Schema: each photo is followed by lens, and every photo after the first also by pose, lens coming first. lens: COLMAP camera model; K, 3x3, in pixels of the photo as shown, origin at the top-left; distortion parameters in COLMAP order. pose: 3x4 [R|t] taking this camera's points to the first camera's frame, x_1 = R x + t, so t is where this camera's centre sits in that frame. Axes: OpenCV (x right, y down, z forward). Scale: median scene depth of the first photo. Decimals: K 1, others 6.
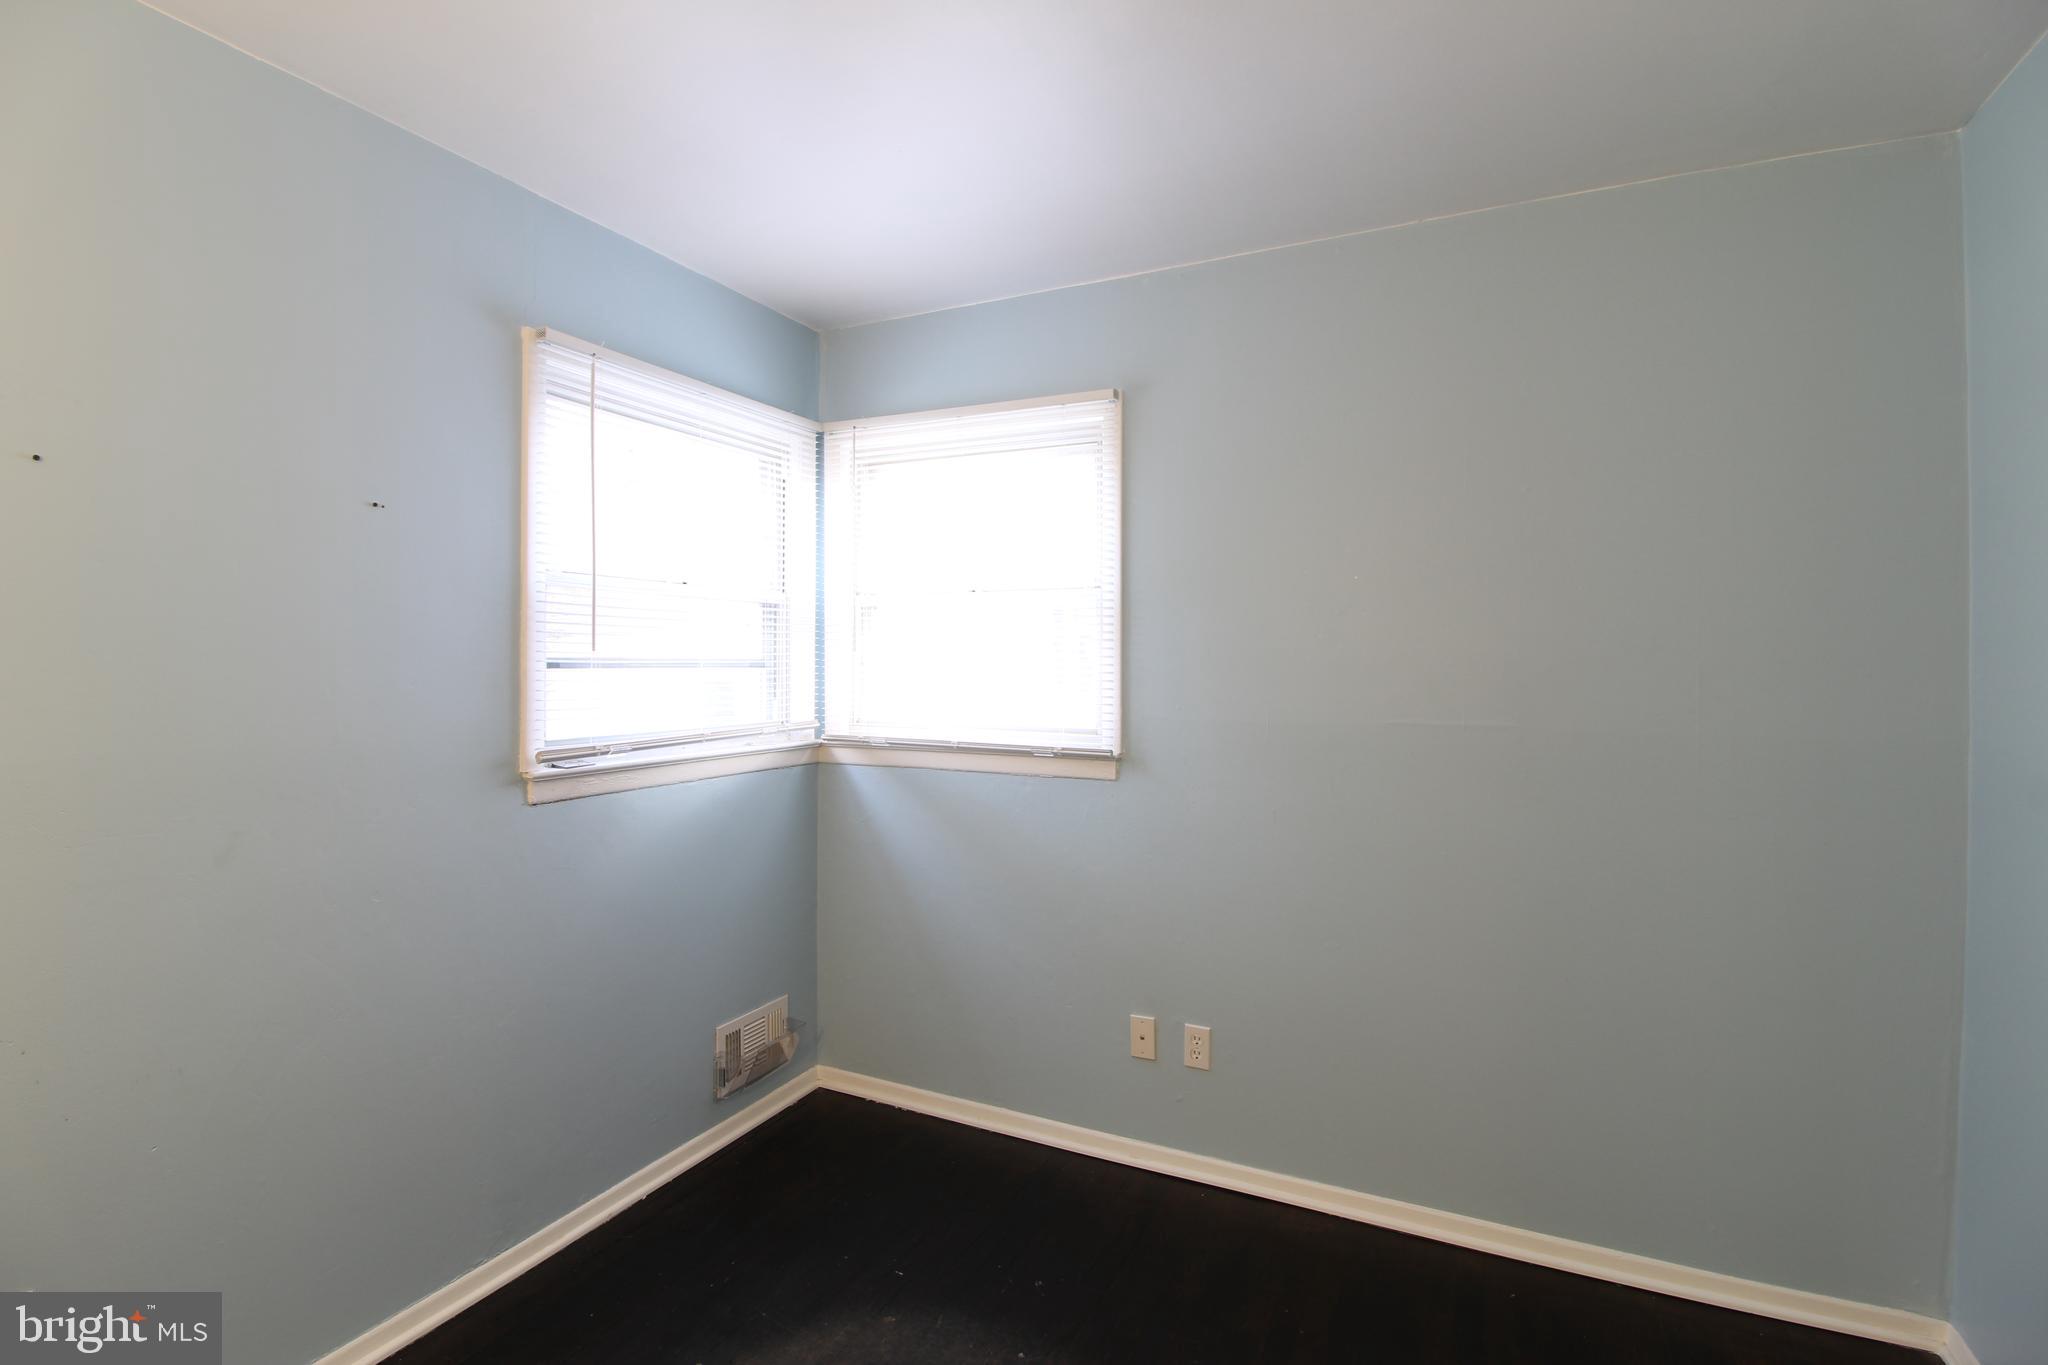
lens RADIAL K [[947.4, 0, 1025.2], [0, 947.4, 692.4], [0, 0, 1]] dist [-0.002289, -0.011600]
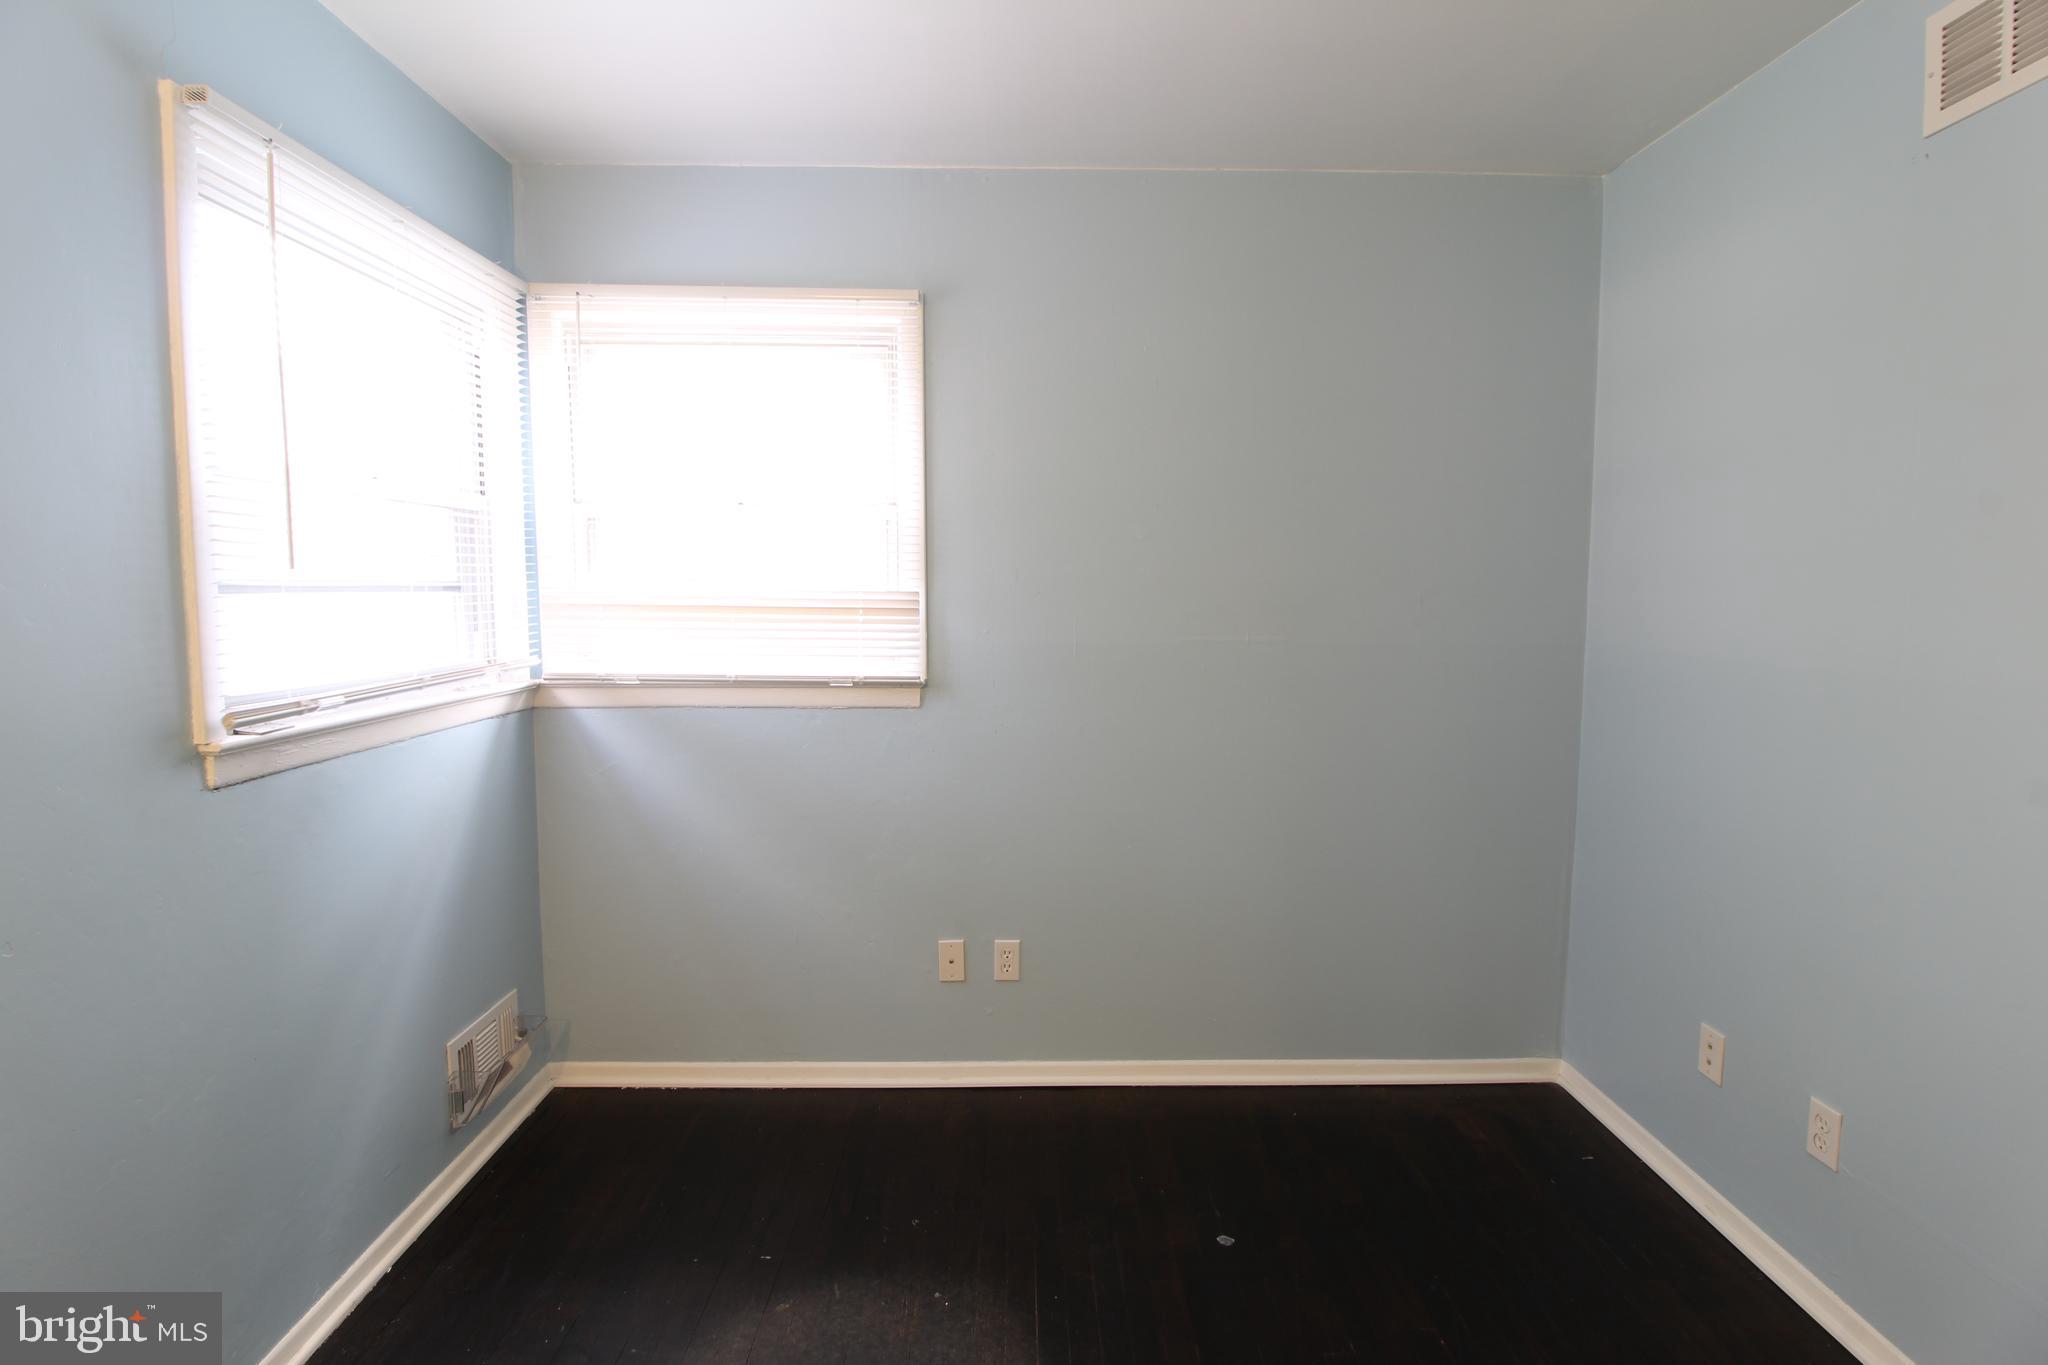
lens RADIAL K [[947.4, 0, 1026.1], [0, 947.4, 690.4], [0, 0, 1]] dist [-0.002289, -0.011600]
pose [[0.891231, -0.049984, 0.450786, -0.241672], [0.014124, 0.996485, 0.082569, -0.002890], [-0.453329, -0.067221, 0.888805, 0.091778]]
